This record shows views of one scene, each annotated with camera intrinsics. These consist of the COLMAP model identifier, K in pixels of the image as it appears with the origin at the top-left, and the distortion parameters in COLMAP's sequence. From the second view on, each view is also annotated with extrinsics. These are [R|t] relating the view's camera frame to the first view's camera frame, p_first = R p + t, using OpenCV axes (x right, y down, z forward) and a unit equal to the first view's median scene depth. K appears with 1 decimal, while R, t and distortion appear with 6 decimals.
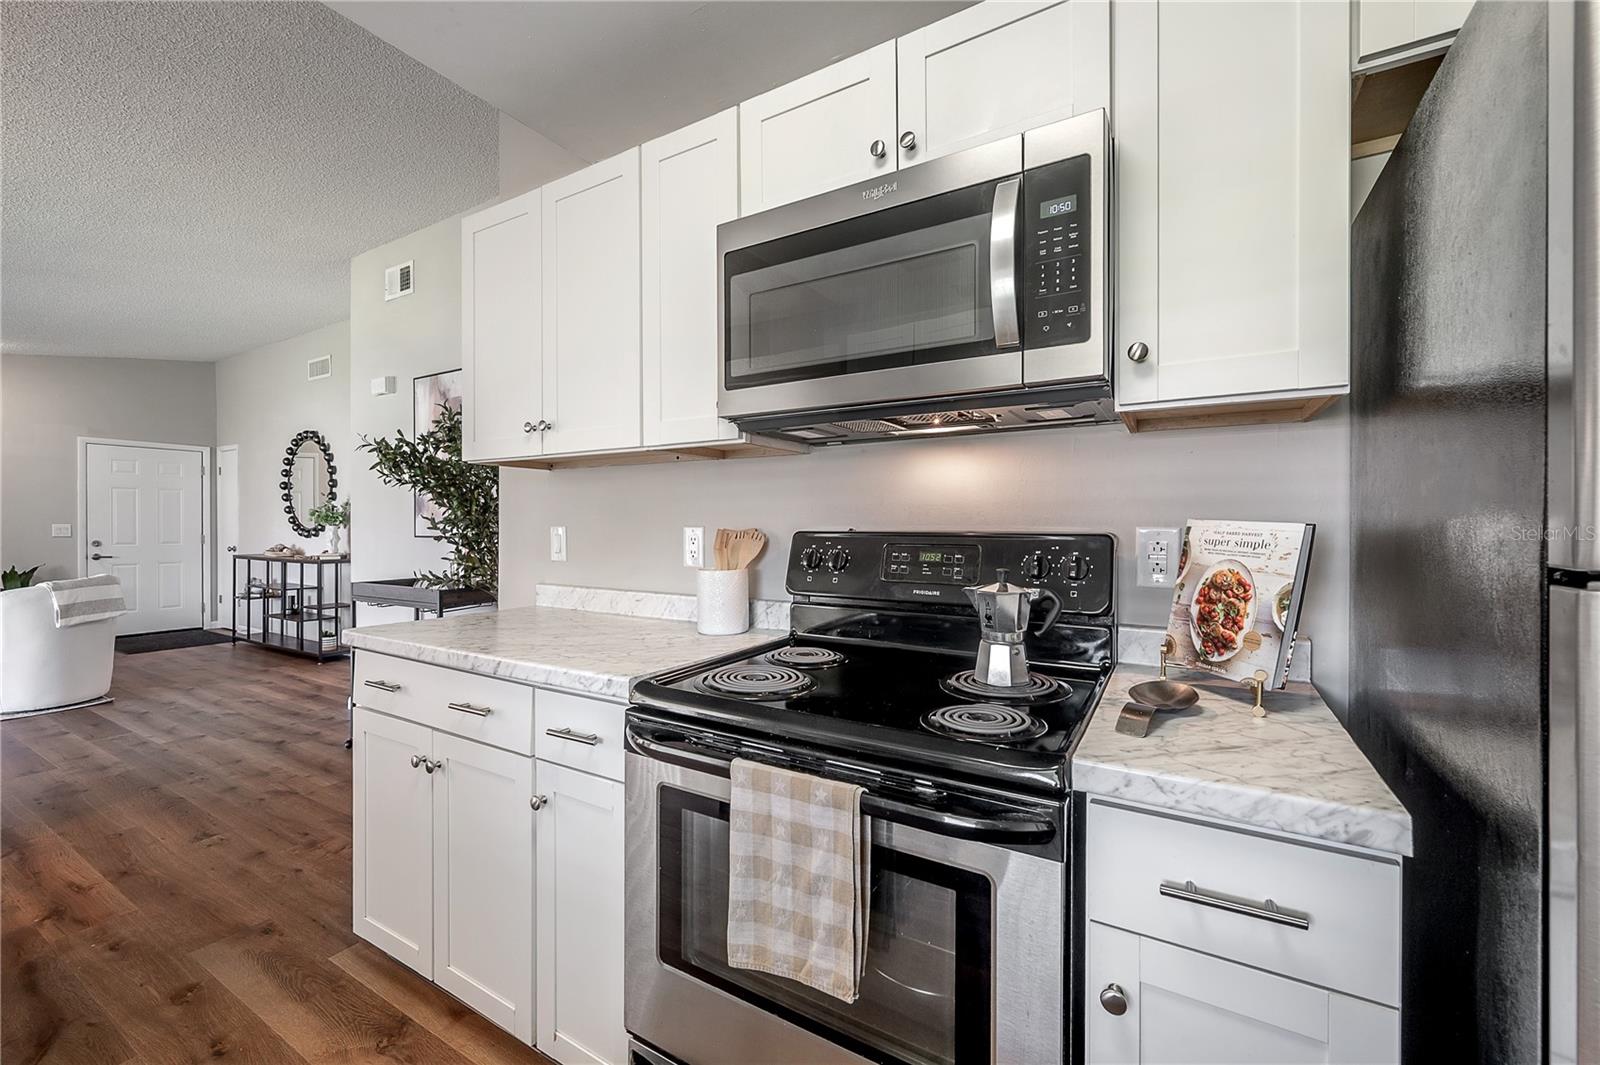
lens RADIAL K [[647.3, 0, 800.0], [0, 647.3, 532.5], [0, 0, 1]] dist [-0.000382, 0.000166]
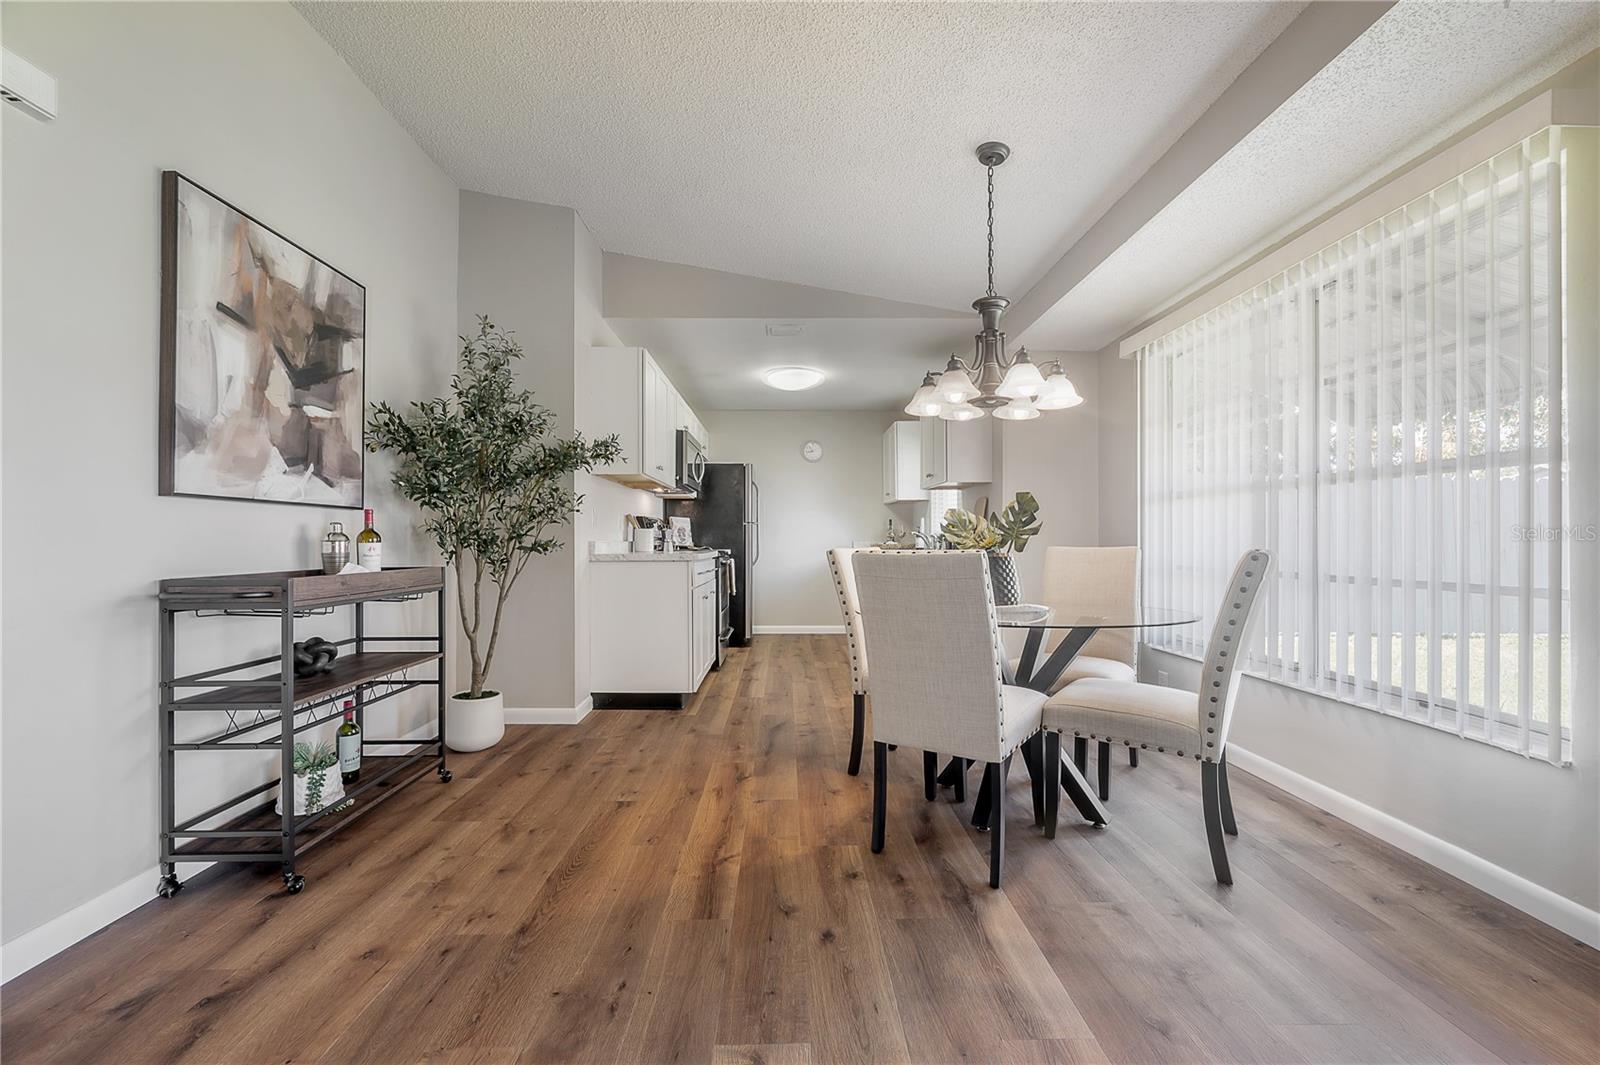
lens RADIAL K [[628.5, 0, 795.7], [0, 628.5, 535.7], [0, 0, 1]] dist [-0.001083, -0.000174]
pose [[-0.527346, 0.006188, 0.849628, -2.190899], [0.009367, 0.999955, -0.001469, 0.075378], [-0.849599, 0.007184, -0.527380, 1.494693]]
